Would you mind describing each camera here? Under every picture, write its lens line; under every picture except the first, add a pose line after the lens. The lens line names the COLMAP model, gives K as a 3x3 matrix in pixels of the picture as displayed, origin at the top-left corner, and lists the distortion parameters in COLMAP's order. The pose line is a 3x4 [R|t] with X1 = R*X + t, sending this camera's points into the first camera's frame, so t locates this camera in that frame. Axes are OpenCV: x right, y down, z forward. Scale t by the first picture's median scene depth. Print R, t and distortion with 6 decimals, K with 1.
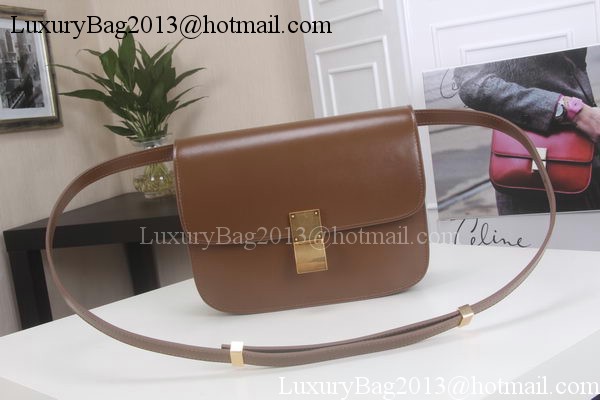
lens RADIAL K [[837.6, 0, 299.0], [0, 837.6, 200.7], [0, 0, 1]] dist [0.022963, 0.000000]
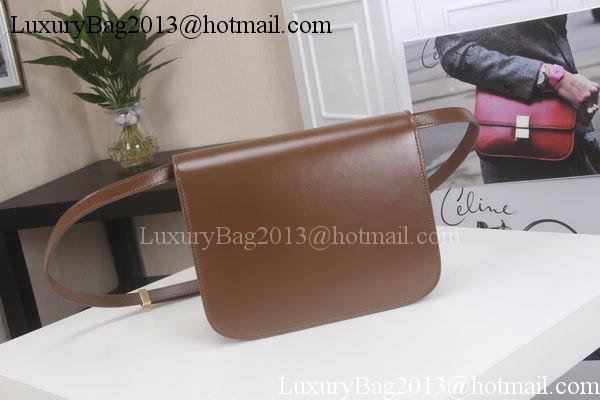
lens RADIAL K [[922.8, 0, 301.2], [0, 922.8, 199.3], [0, 0, 1]] dist [0.126714, 0.000000]
pose [[0.998656, -0.045496, 0.024823, -0.010038], [0.043730, 0.996757, 0.067546, -0.047907], [-0.027816, -0.066370, 0.997407, -0.107073]]
